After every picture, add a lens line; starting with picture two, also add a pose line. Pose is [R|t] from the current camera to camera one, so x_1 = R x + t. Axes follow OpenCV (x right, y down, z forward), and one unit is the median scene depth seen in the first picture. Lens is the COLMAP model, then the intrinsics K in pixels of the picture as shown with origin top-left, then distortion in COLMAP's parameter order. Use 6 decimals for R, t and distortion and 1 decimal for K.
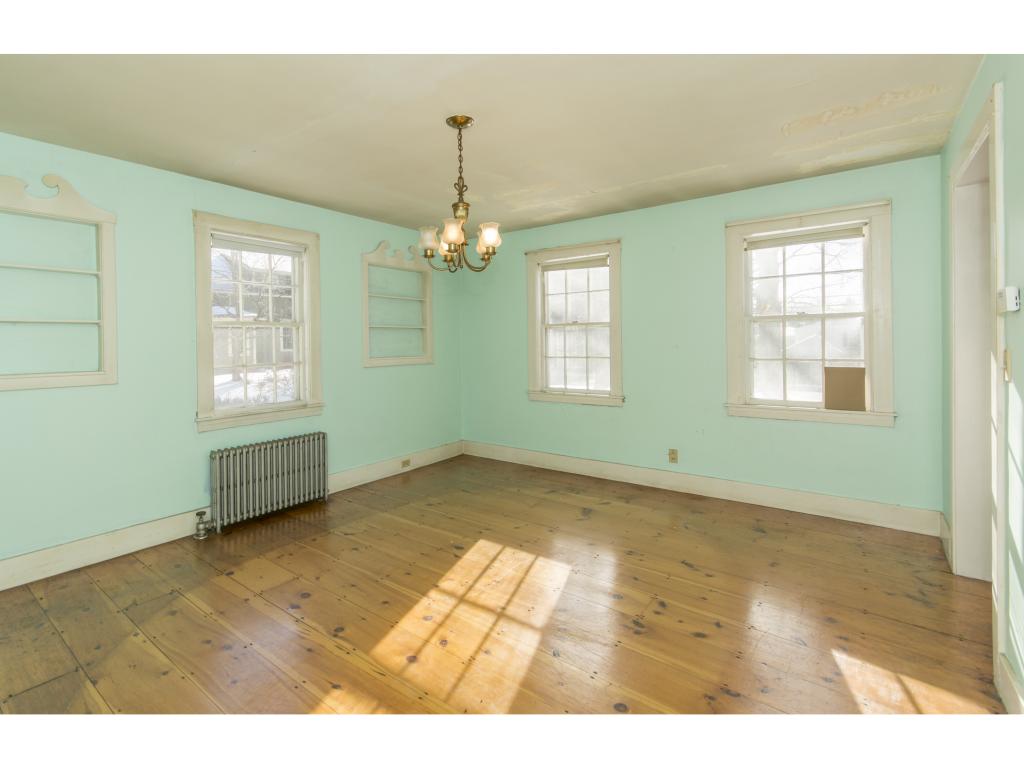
lens RADIAL K [[482.7, 0, 485.5], [0, 482.7, 347.0], [0, 0, 1]] dist [0.001142, 0.000246]
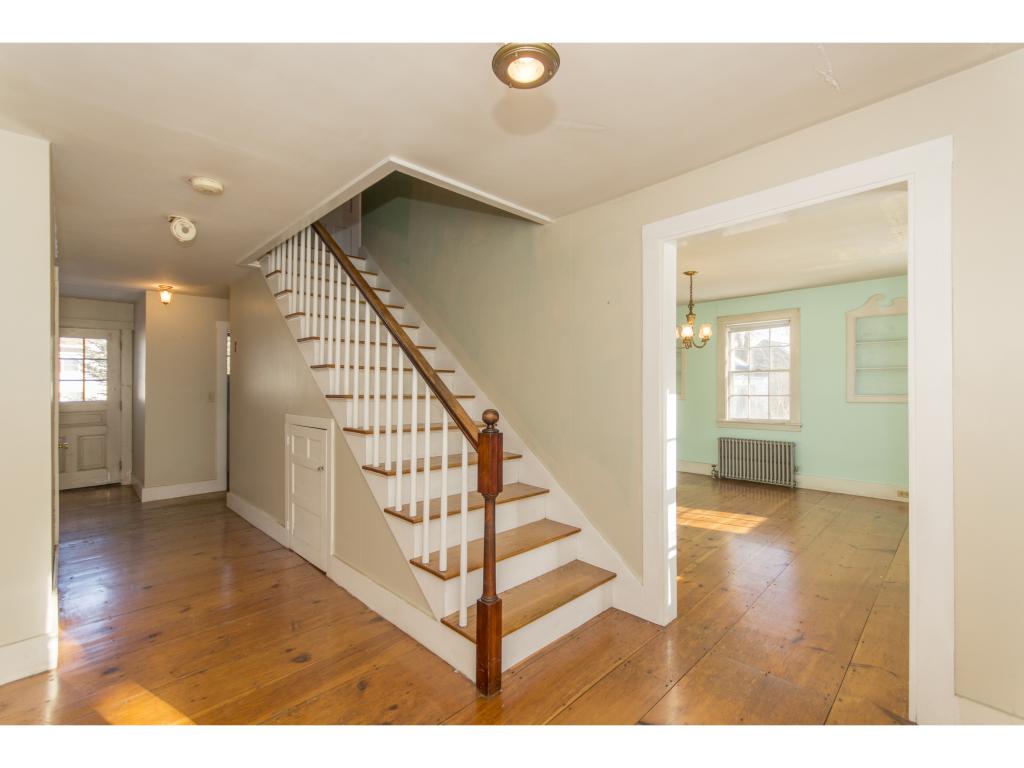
lens RADIAL K [[482.7, 0, 508.5], [0, 482.7, 383.0], [0, 0, 1]] dist [0.001142, 0.000246]
pose [[-0.117850, 0.015499, -0.992910, 1.742165], [0.002436, 0.999880, 0.015319, -0.046463], [0.993028, -0.000613, -0.117874, 0.431653]]
